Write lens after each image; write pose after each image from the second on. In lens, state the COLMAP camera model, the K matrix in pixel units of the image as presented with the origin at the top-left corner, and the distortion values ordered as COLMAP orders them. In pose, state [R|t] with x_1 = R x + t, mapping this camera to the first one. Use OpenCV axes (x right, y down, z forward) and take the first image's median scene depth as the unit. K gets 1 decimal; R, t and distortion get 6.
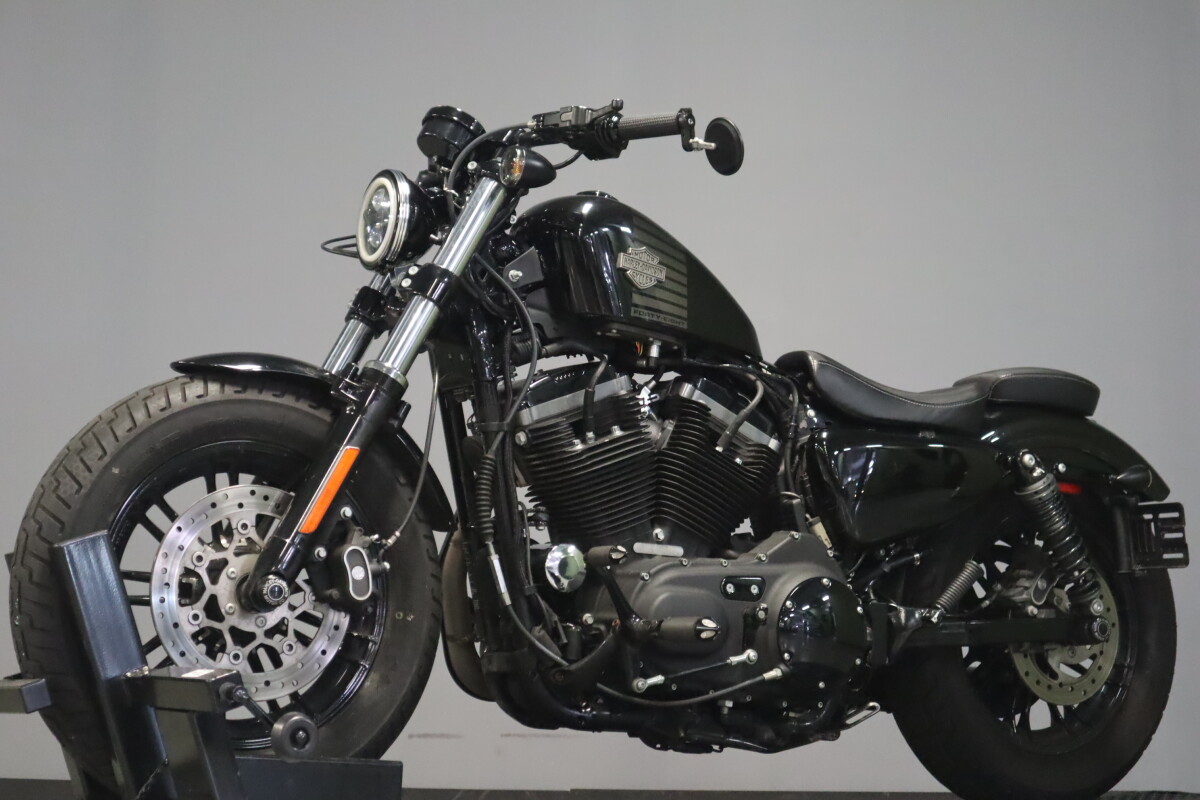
lens RADIAL K [[2218.0, 0, 600.0], [0, 2218.0, 400.0], [0, 0, 1]] dist [-0.283206, 4.539855]
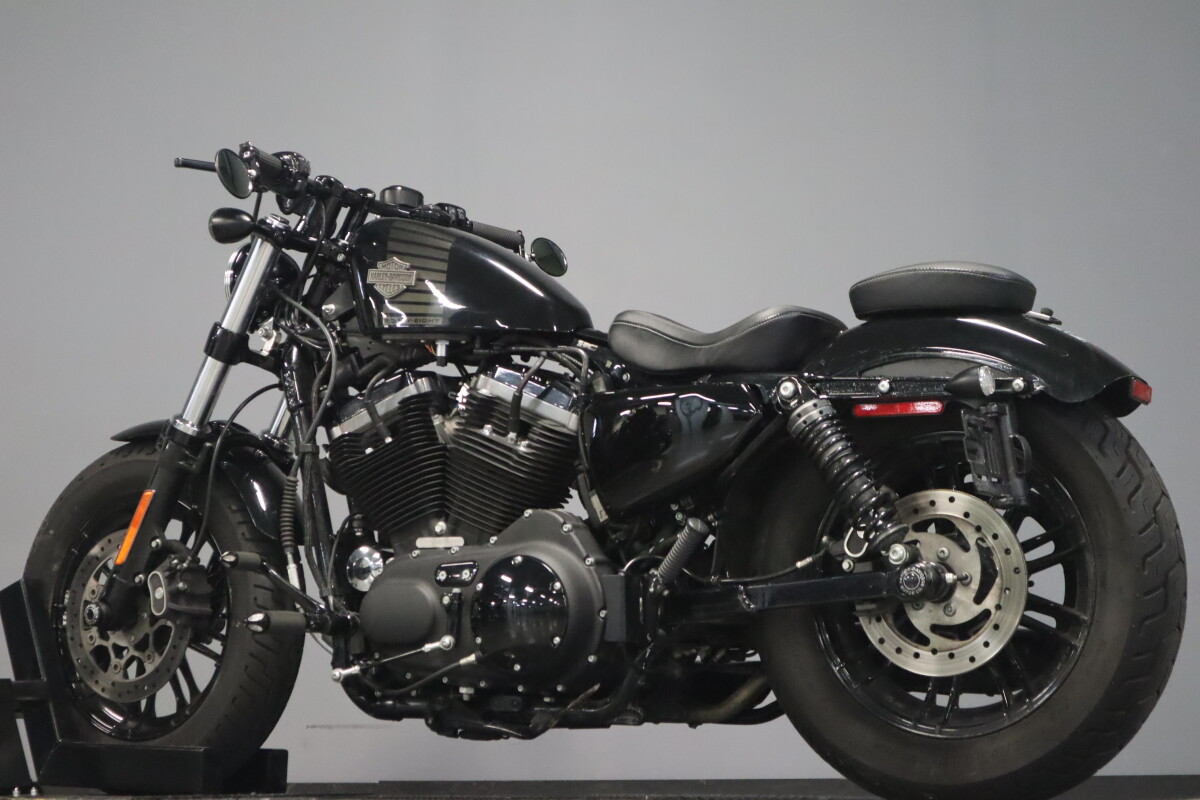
lens RADIAL K [[2218.0, 0, 600.0], [0, 2218.0, 400.0], [0, 0, 1]] dist [-0.283206, 4.539855]
pose [[0.456589, -0.145065, -0.877772, 0.985398], [0.138560, 0.986173, -0.090905, 0.107411], [0.878822, -0.080118, 0.470376, 0.595234]]
